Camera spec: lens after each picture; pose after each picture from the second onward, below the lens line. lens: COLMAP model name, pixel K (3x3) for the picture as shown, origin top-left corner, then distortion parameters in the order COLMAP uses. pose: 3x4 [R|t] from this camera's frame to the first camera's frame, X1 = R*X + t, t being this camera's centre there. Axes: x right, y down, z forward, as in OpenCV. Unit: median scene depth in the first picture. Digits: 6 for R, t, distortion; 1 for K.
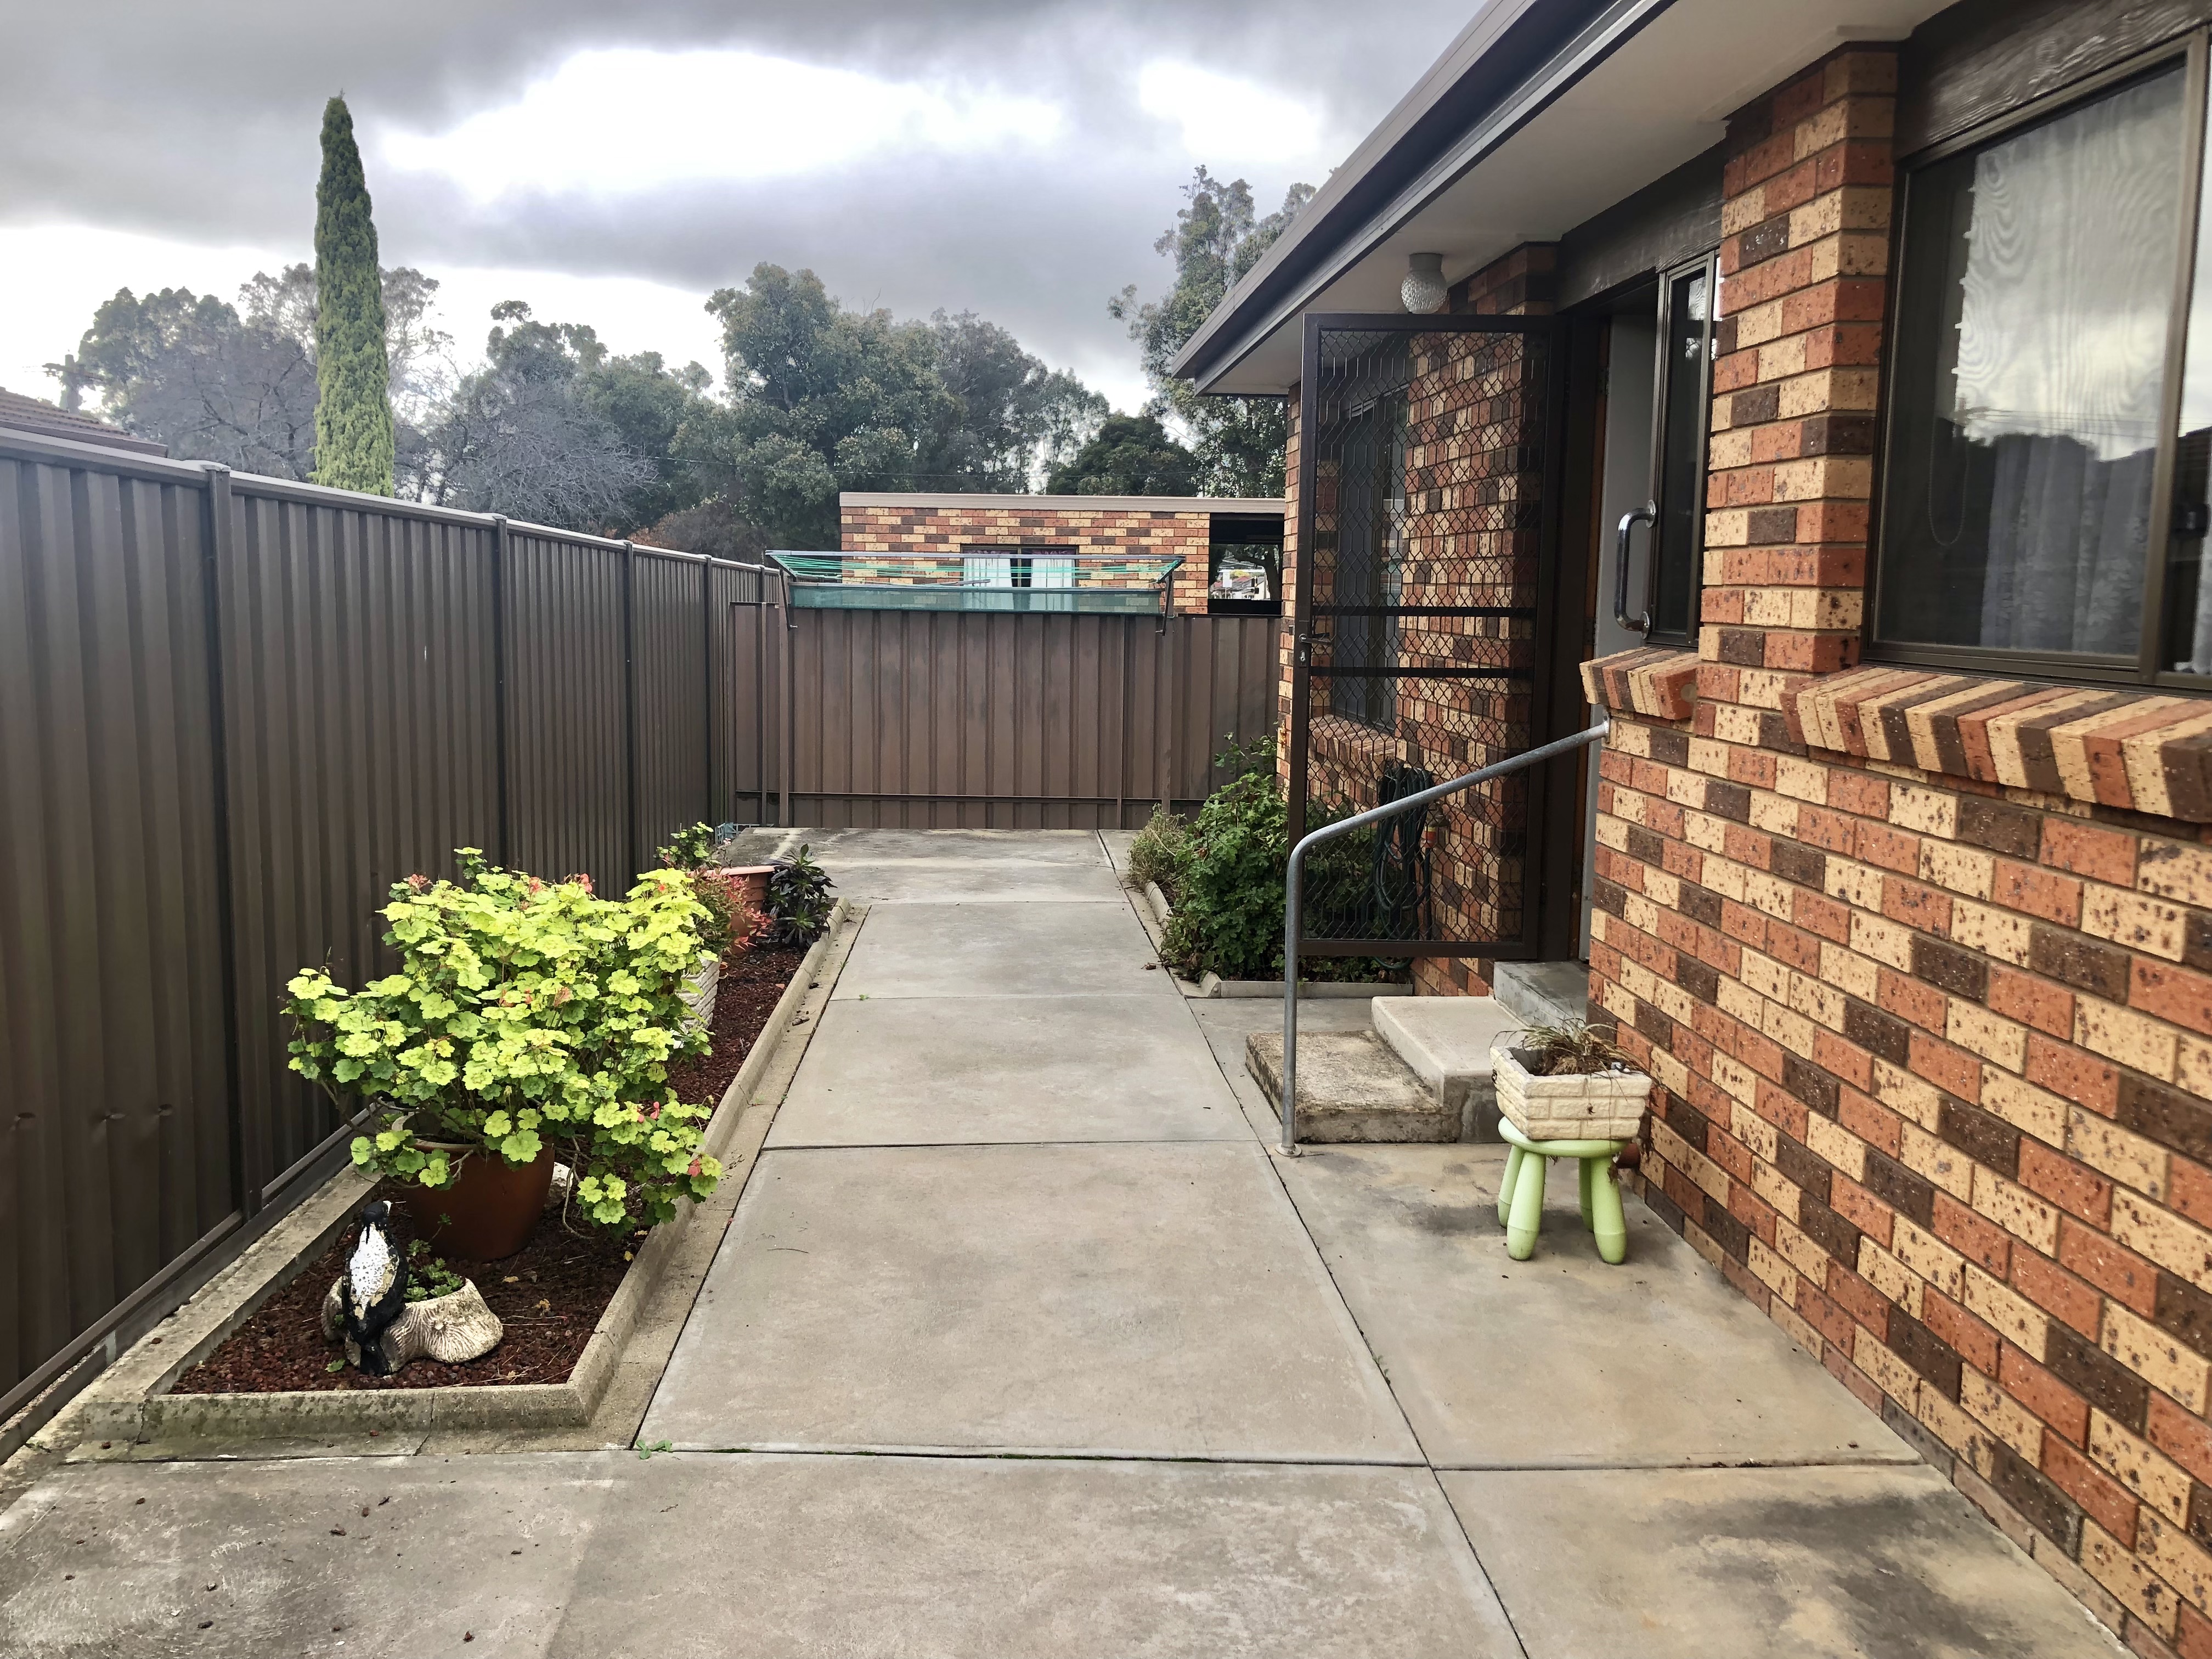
lens RADIAL K [[1830.7, 0, 1106.0], [0, 1830.7, 829.5], [0, 0, 1]] dist [-0.000338, -0.013006]
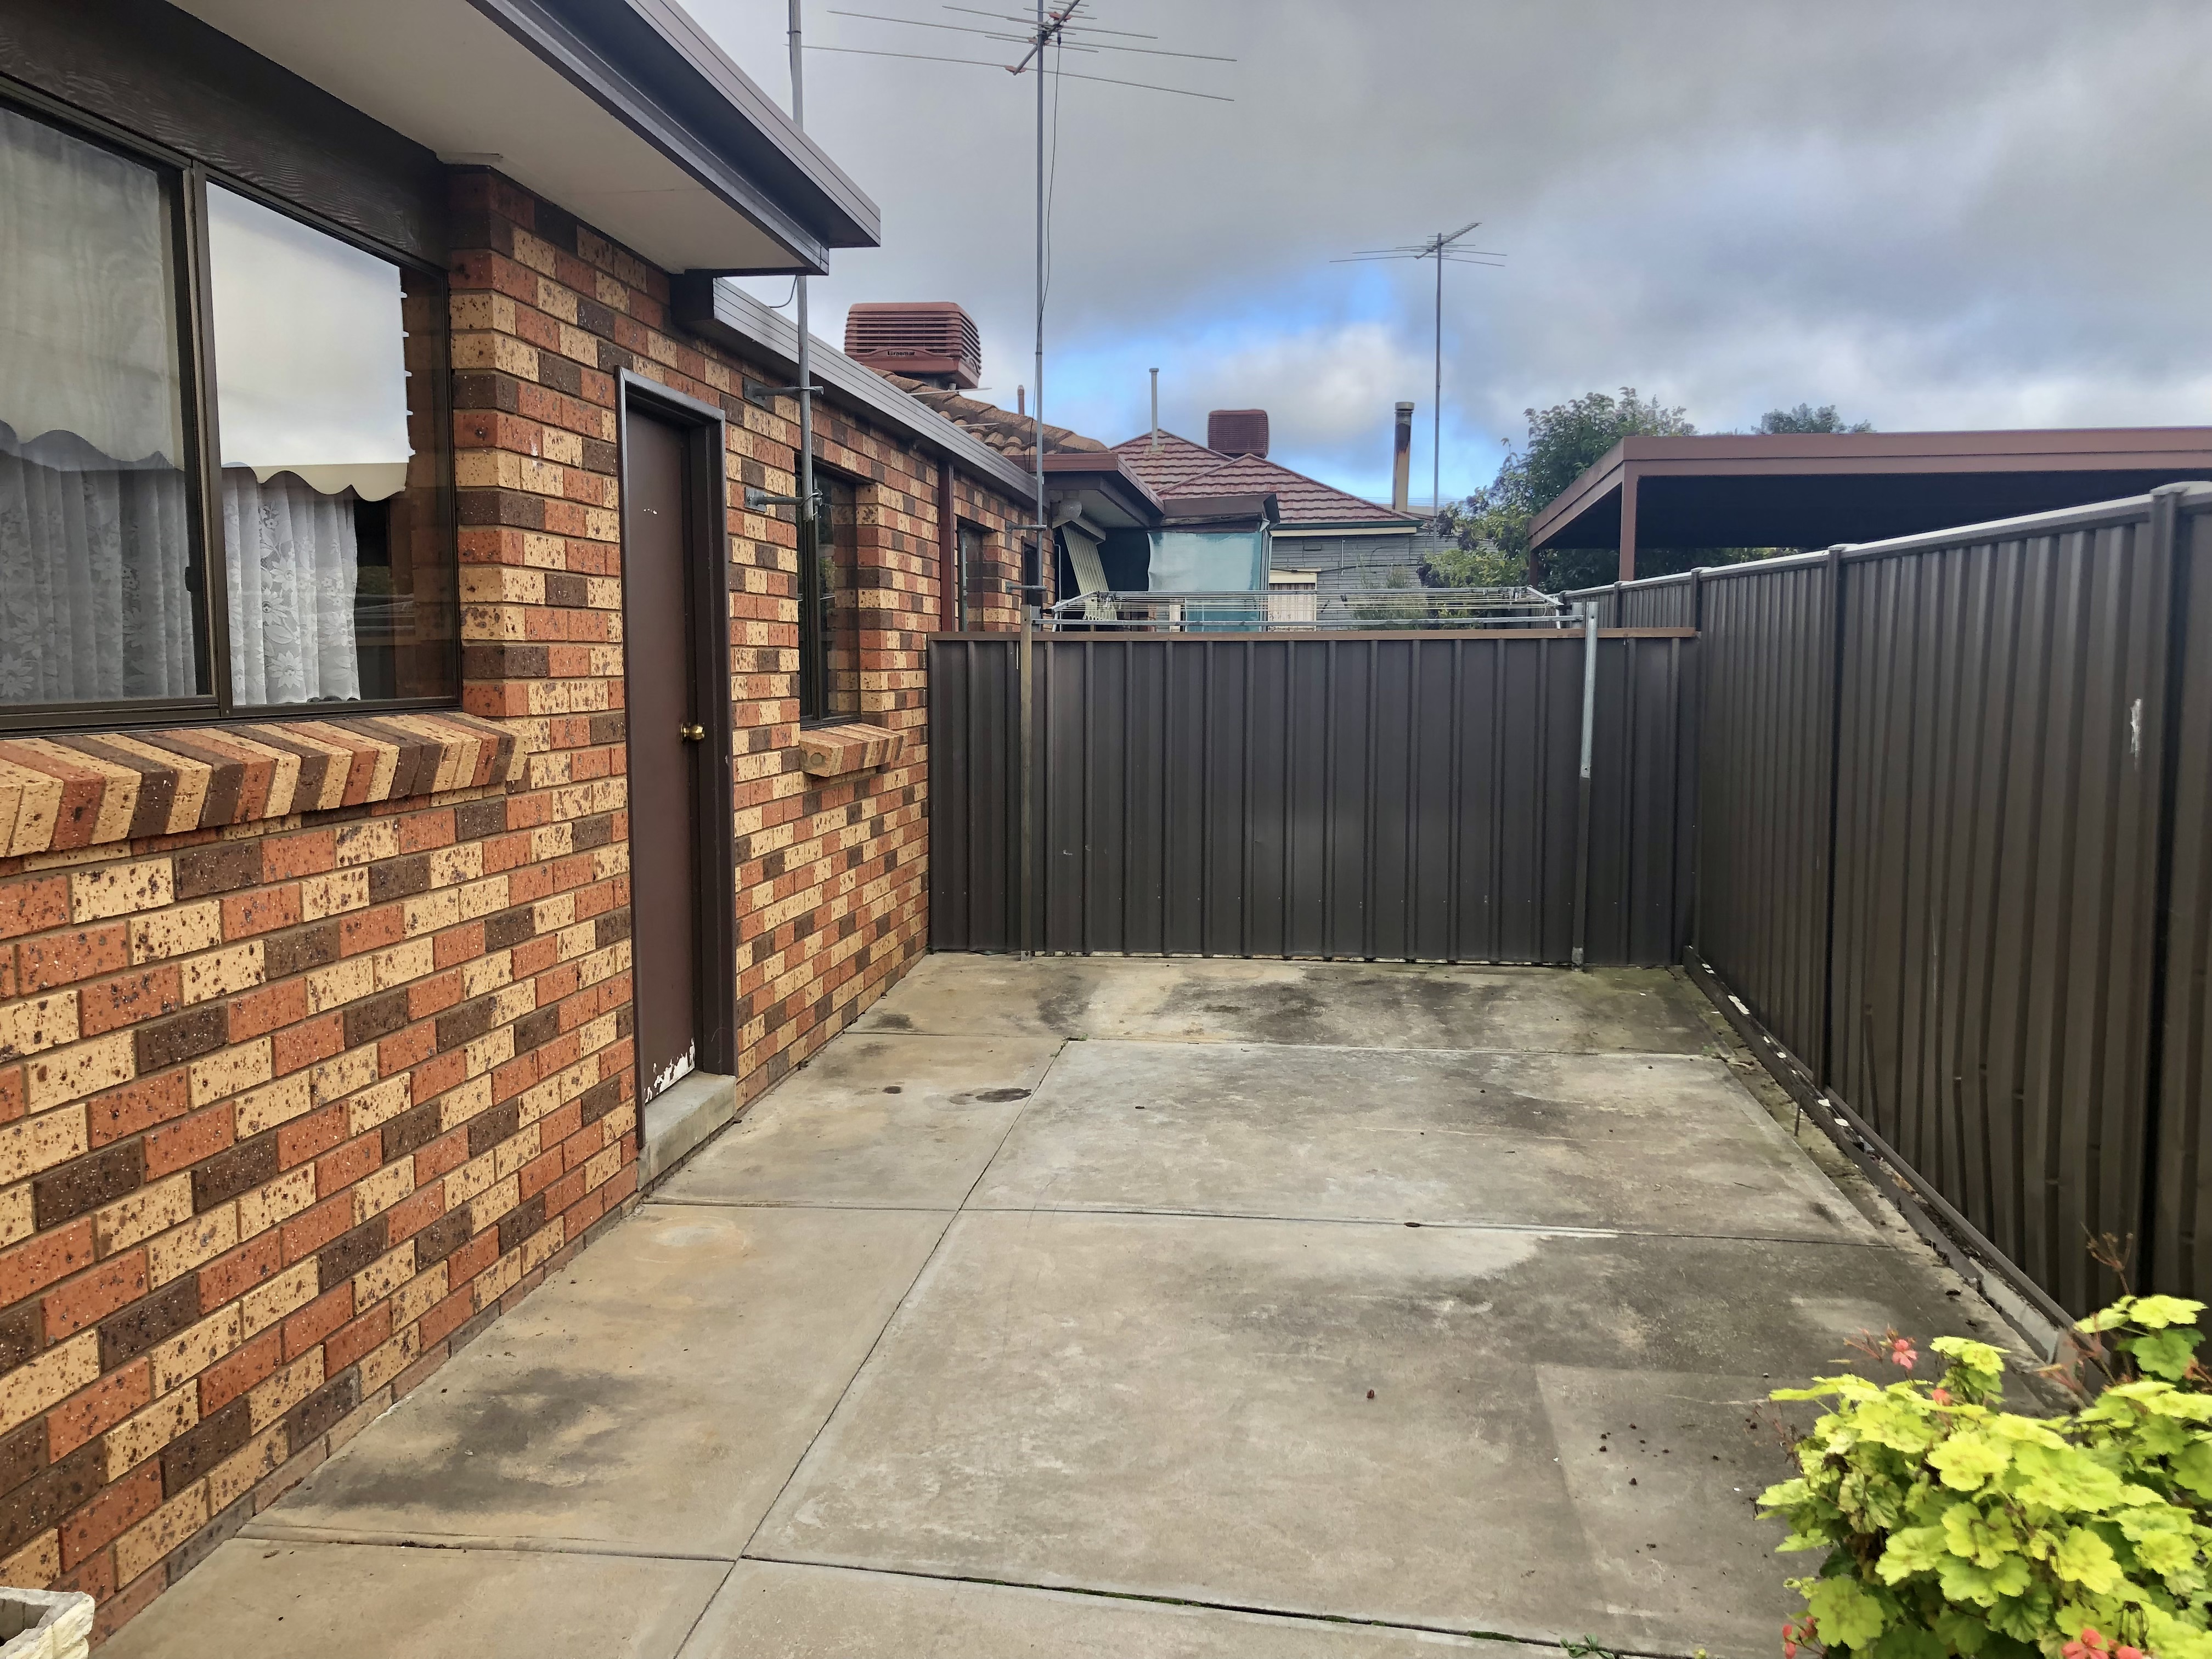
lens RADIAL K [[1830.7, 0, 1106.0], [0, 1830.7, 829.5], [0, 0, 1]] dist [-0.000338, -0.013006]
pose [[-0.983337, -0.025839, 0.179944, -0.188624], [0.015469, 0.974364, 0.224444, -0.254708], [-0.181131, 0.223488, -0.957729, 1.965917]]
